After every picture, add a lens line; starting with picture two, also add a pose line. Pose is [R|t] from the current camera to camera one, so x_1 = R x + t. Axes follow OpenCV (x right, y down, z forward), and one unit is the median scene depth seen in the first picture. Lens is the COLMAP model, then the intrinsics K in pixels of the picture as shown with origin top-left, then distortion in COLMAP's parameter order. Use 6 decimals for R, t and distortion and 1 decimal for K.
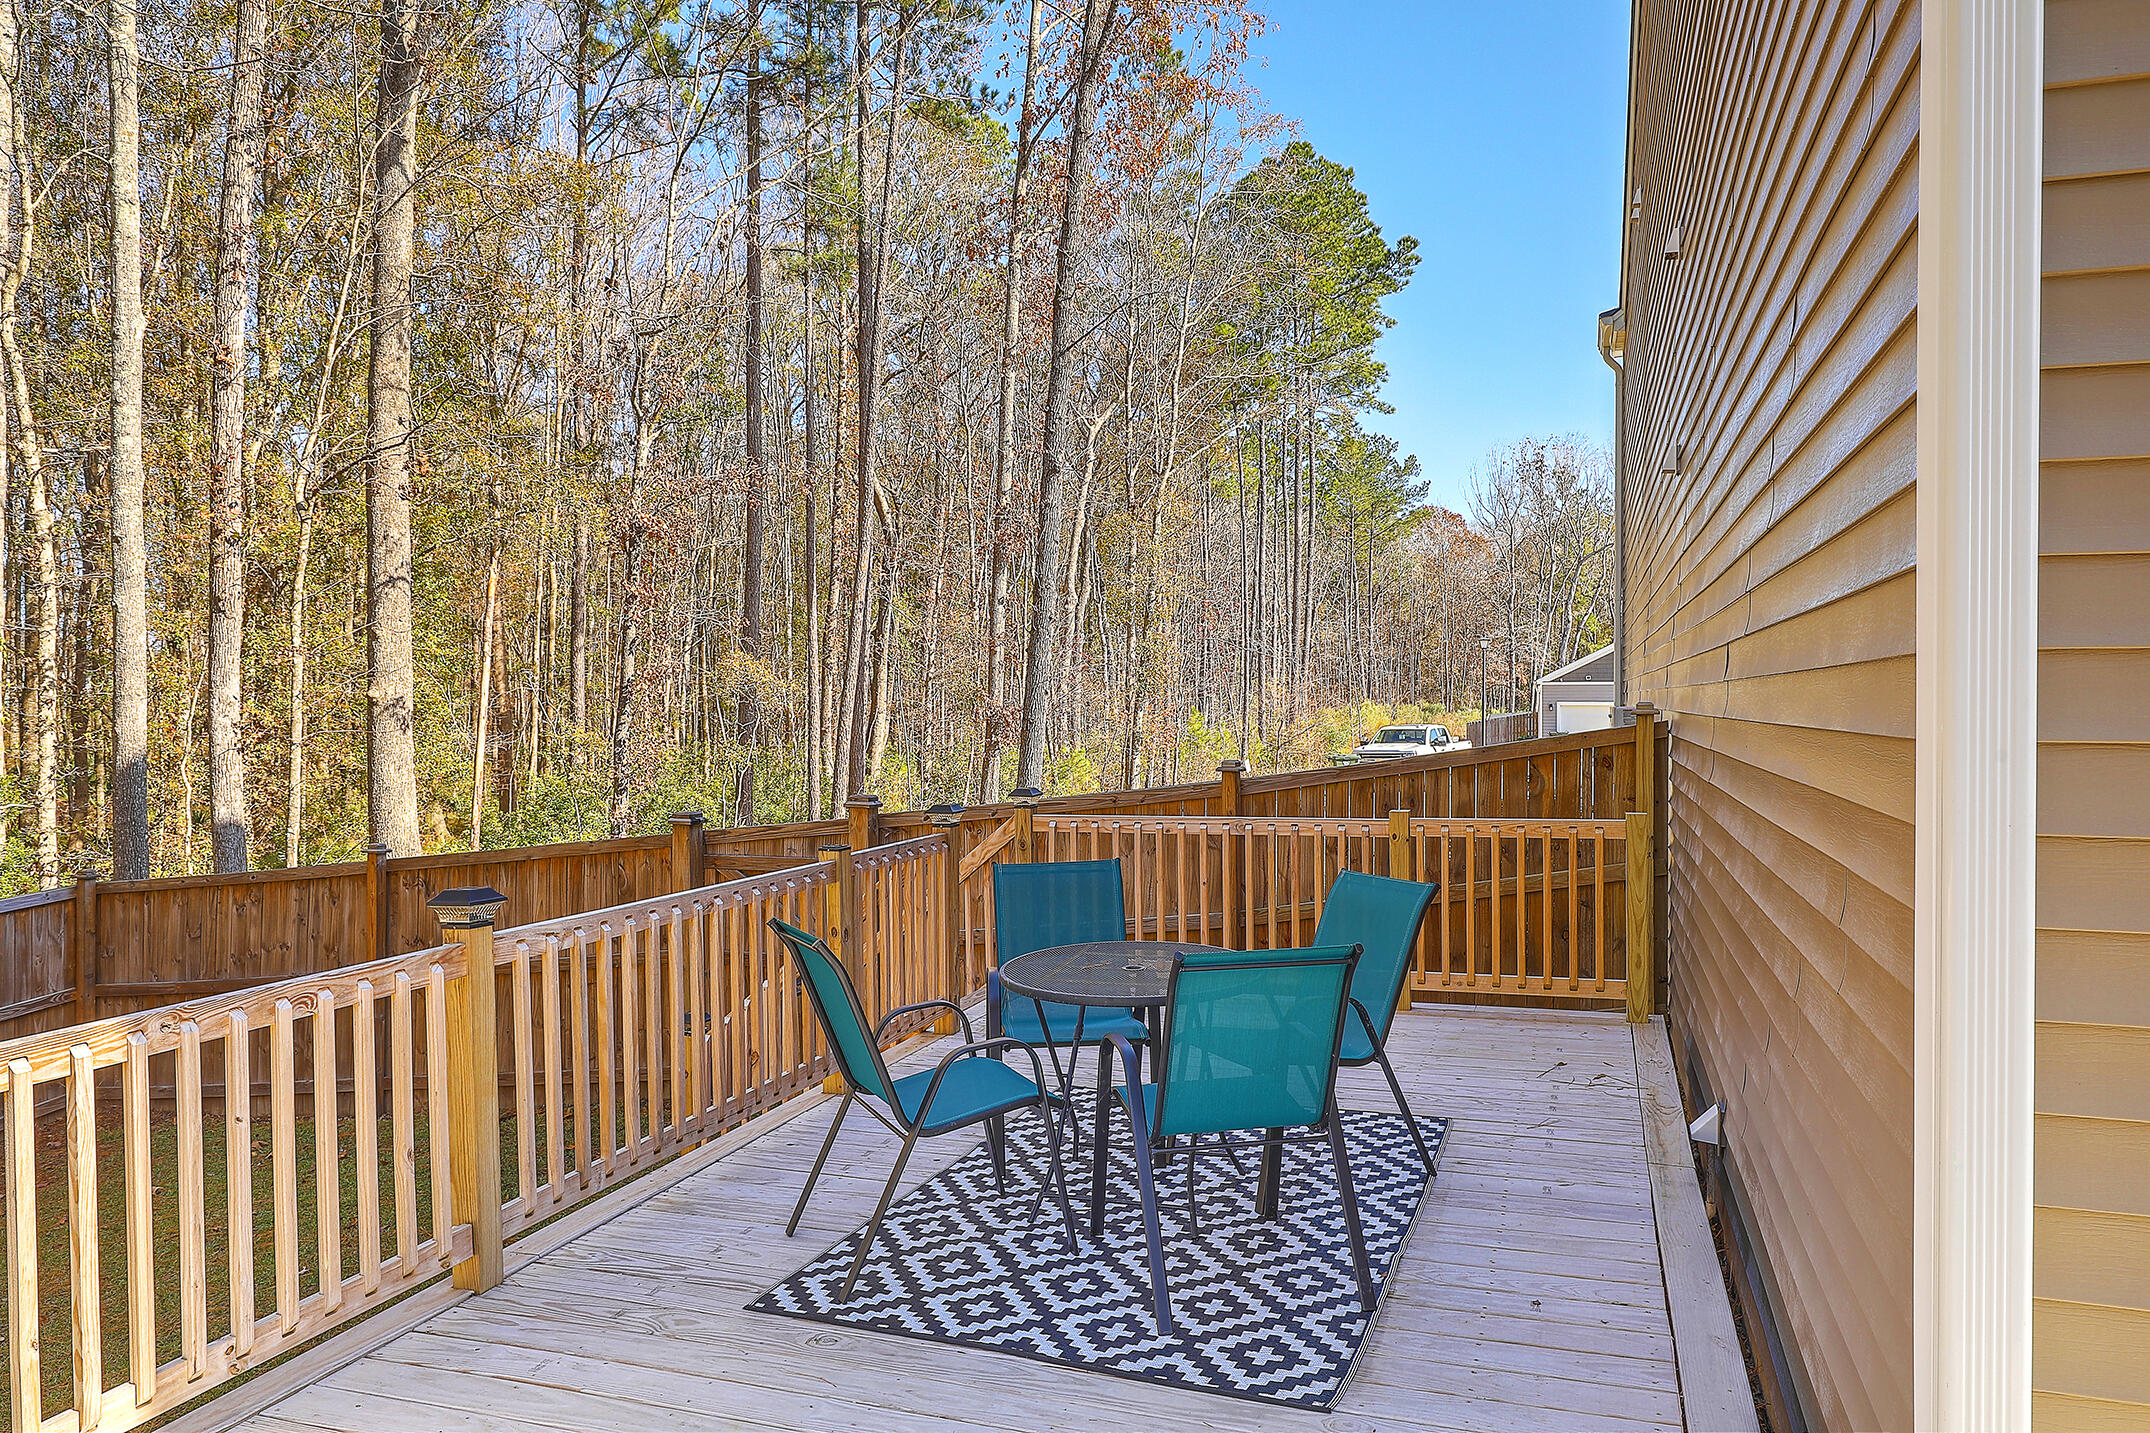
lens RADIAL K [[1436.2, 0, 1082.4], [0, 1436.2, 721.1], [0, 0, 1]] dist [0.002231, -0.001258]
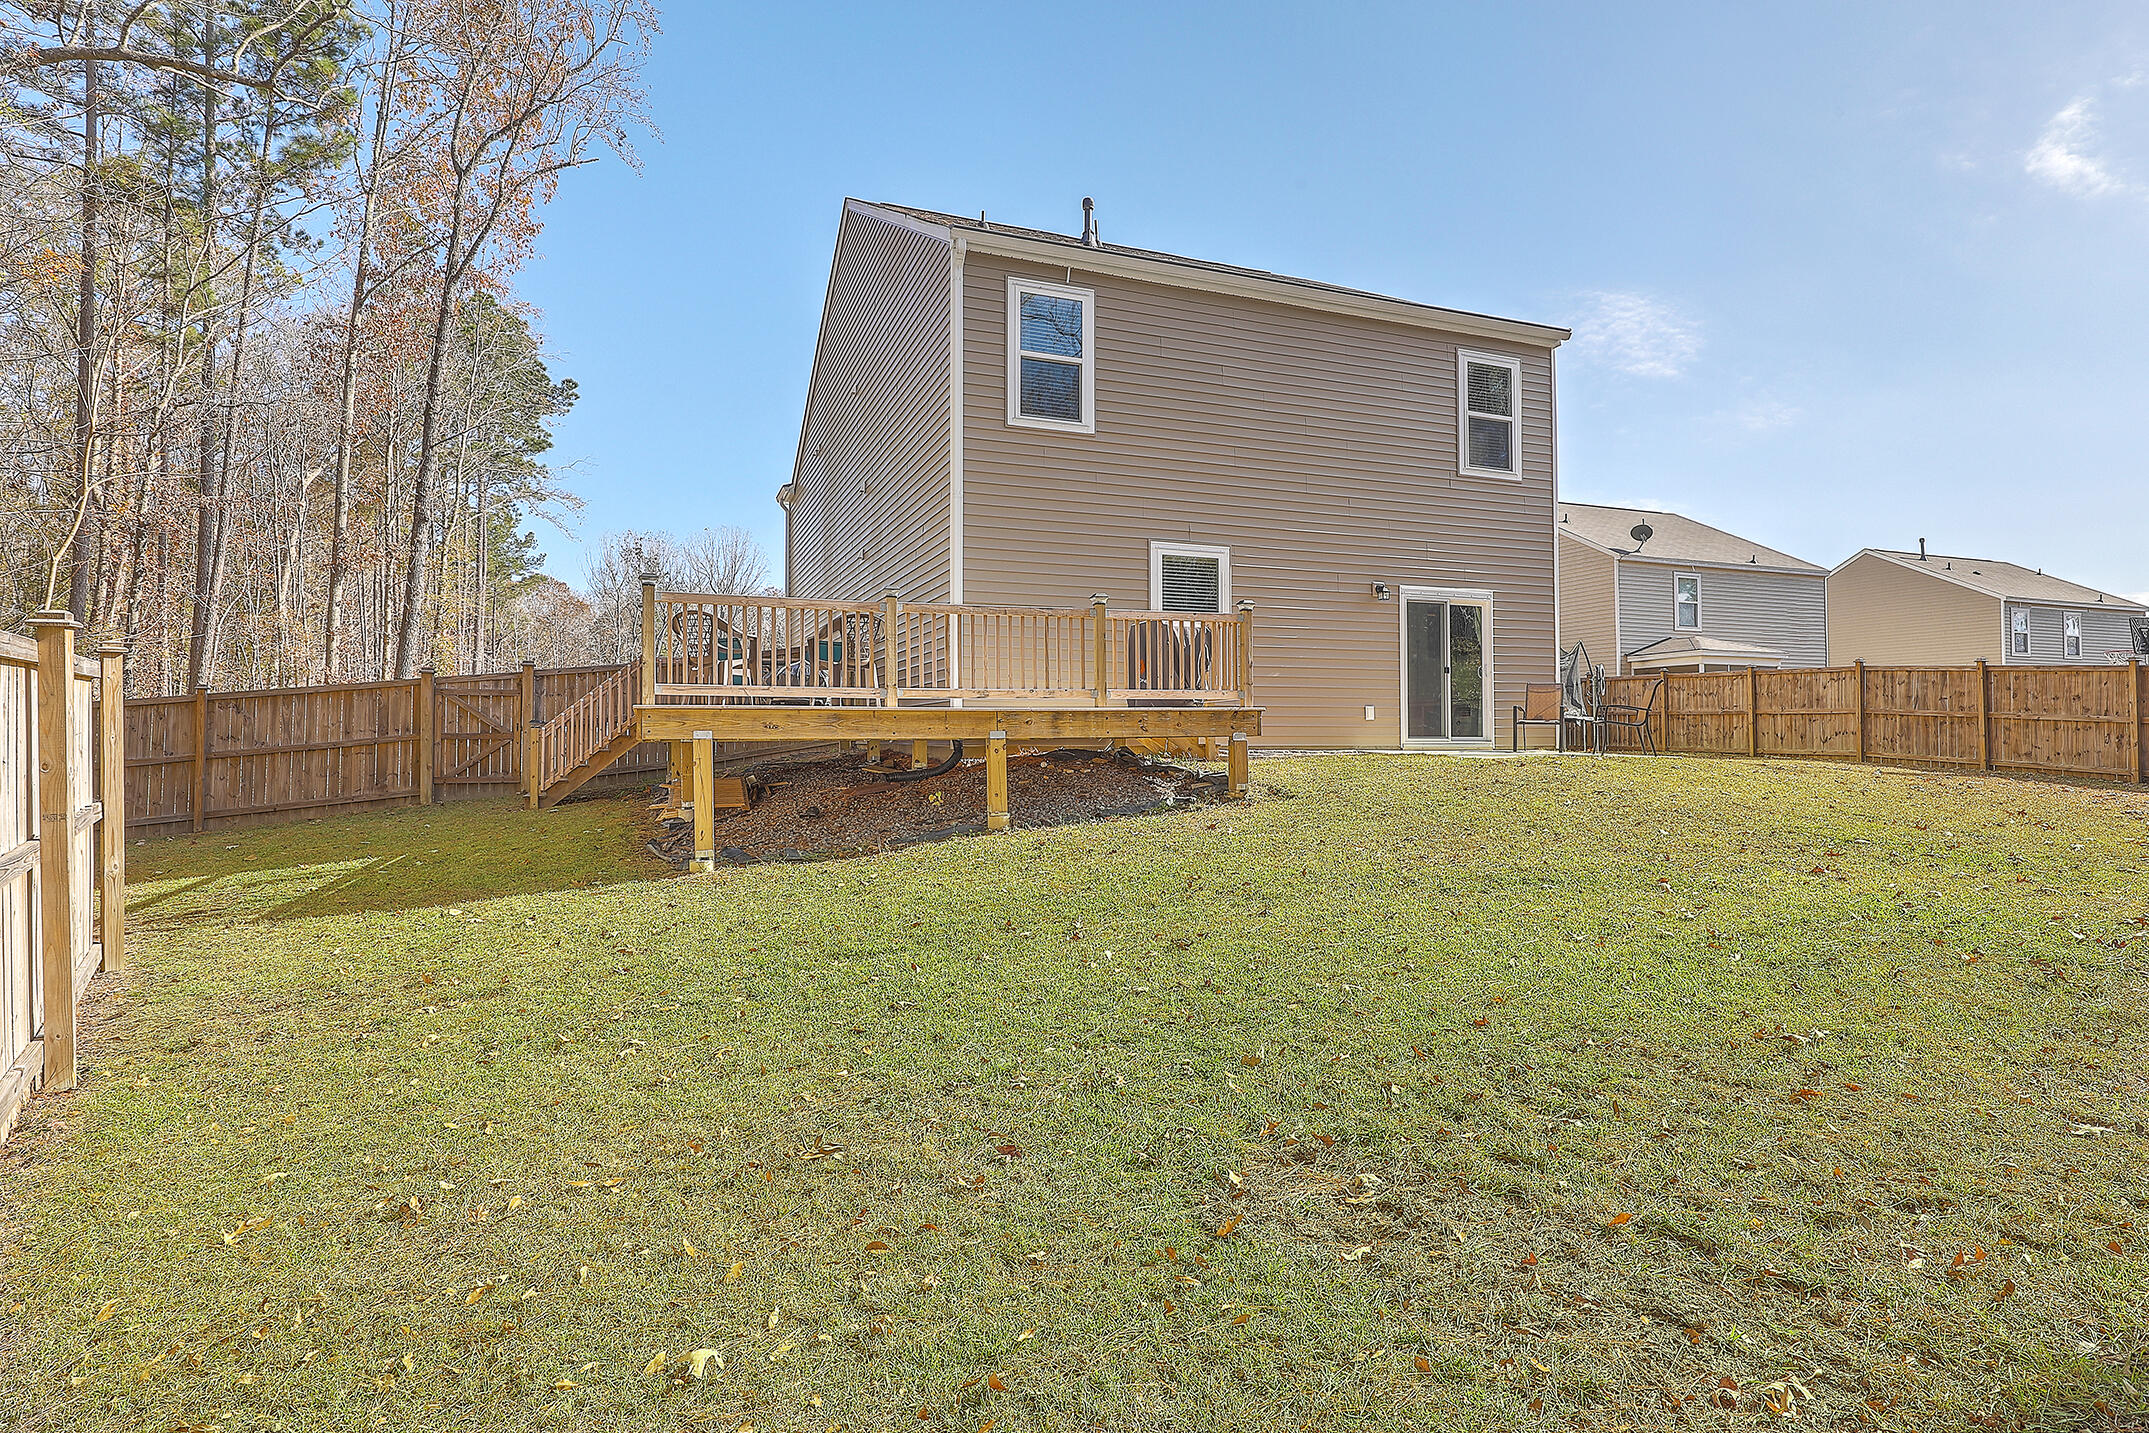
lens RADIAL K [[1151.6, 0, 1083.0], [0, 1151.6, 722.0], [0, 0, 1]] dist [0.001281, -0.000095]
pose [[0.763664, 0.014688, 0.645447, -0.106881], [0.007802, 0.999458, -0.031975, 0.035509], [-0.645567, 0.029454, 0.763135, -0.161302]]
